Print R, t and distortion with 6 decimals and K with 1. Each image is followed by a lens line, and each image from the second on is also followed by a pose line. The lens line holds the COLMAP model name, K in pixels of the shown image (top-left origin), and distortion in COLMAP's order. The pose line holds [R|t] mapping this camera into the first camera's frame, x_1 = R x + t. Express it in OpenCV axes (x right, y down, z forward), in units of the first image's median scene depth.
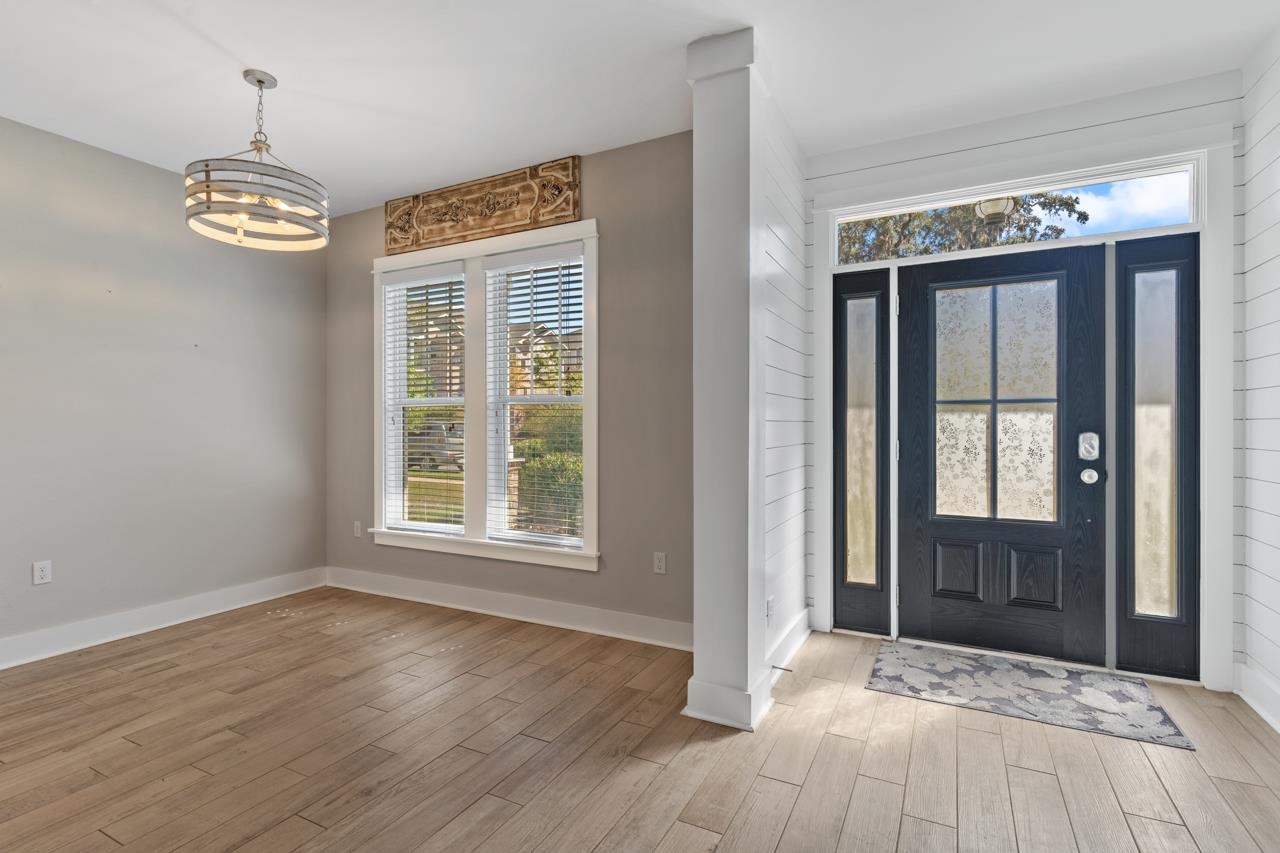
lens RADIAL K [[612.7, 0, 631.8], [0, 612.7, 425.3], [0, 0, 1]] dist [0.002799, -0.001011]
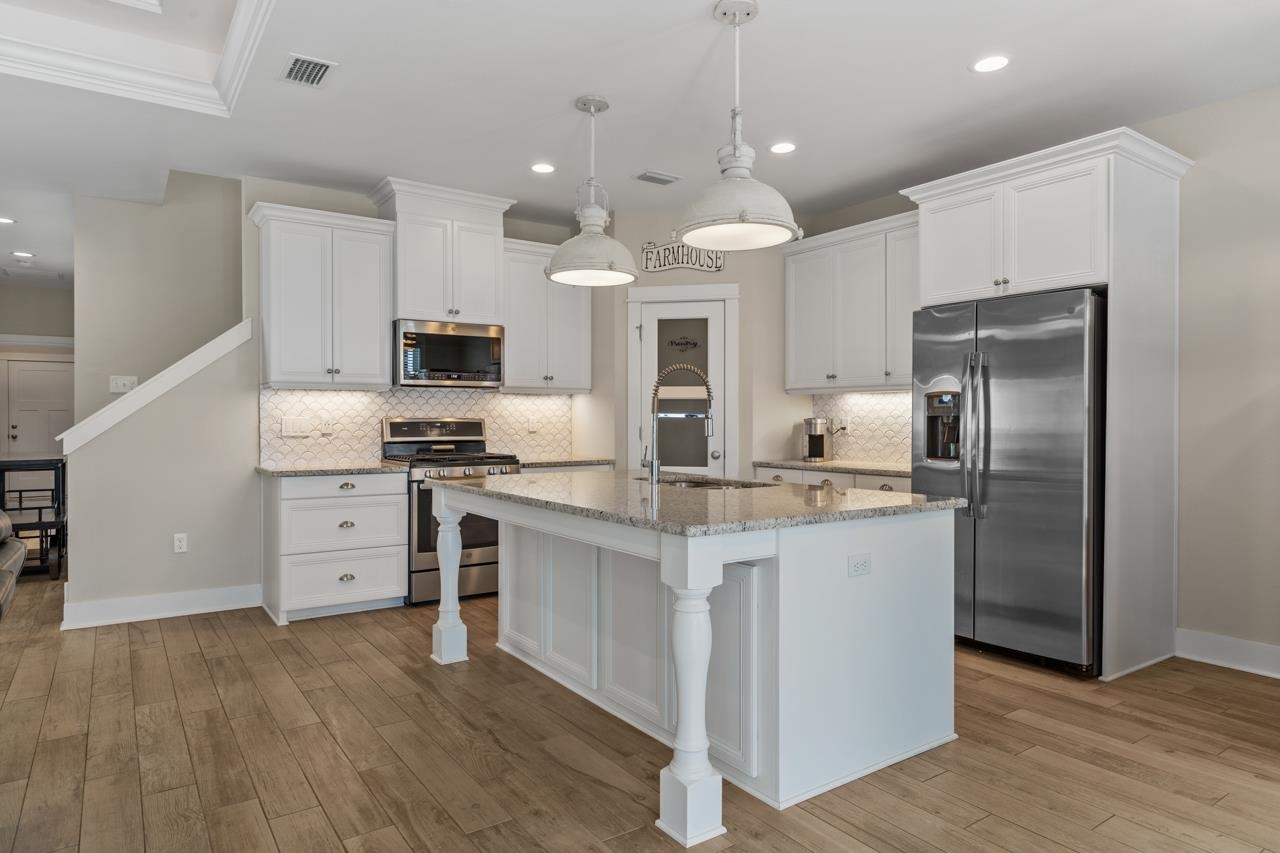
lens RADIAL K [[756.6, 0, 635.7], [0, 756.6, 422.4], [0, 0, 1]] dist [-0.005009, 0.005362]
pose [[-0.459339, 0.009122, -0.888214, 0.308123], [0.000179, 0.999948, 0.010176, -0.001633], [0.888261, 0.004515, -0.459317, 0.442708]]
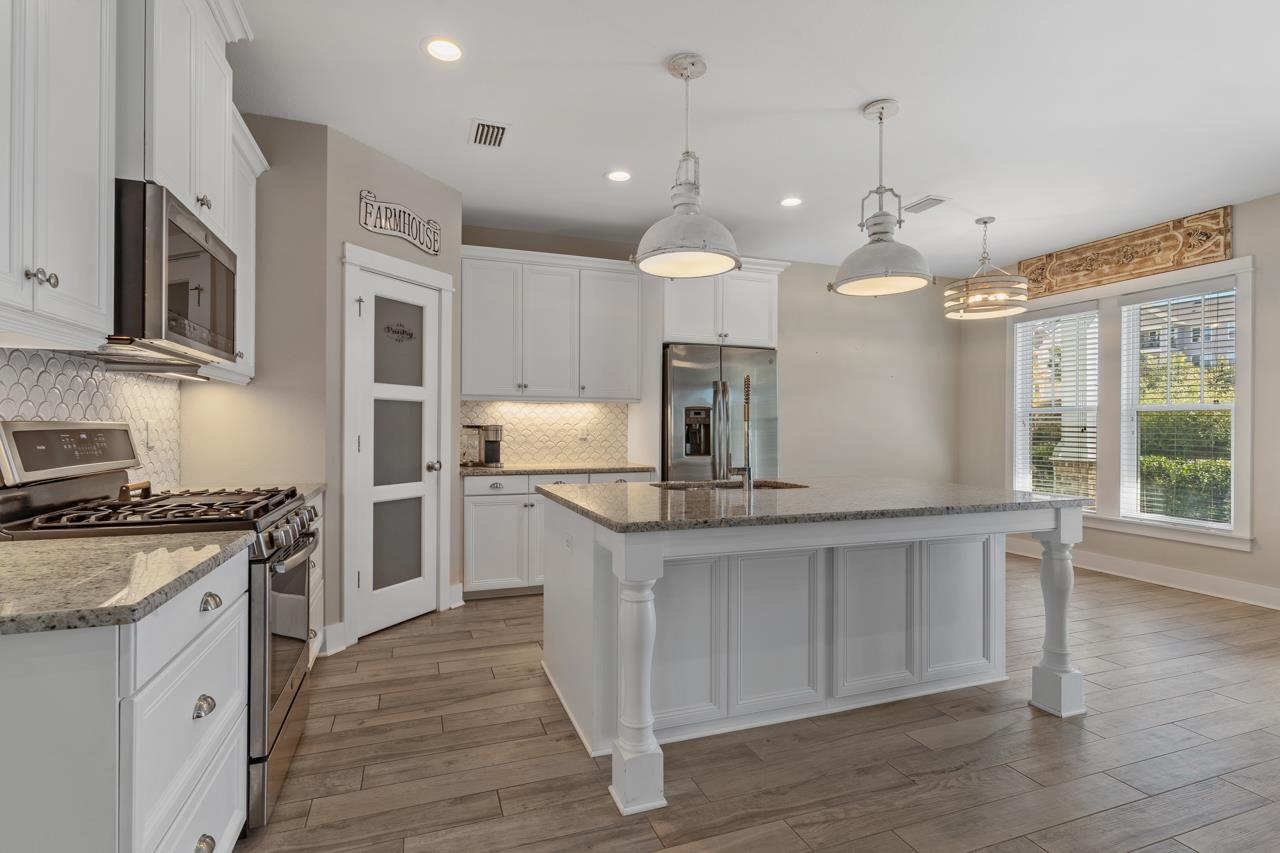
lens RADIAL K [[612.7, 0, 640.3], [0, 612.7, 427.3], [0, 0, 1]] dist [0.002799, -0.001011]
pose [[0.741293, 0.009419, -0.671115, -0.133275], [-0.009761, 0.999947, 0.003253, 0.003821], [0.671110, 0.004139, 0.741346, -0.667878]]
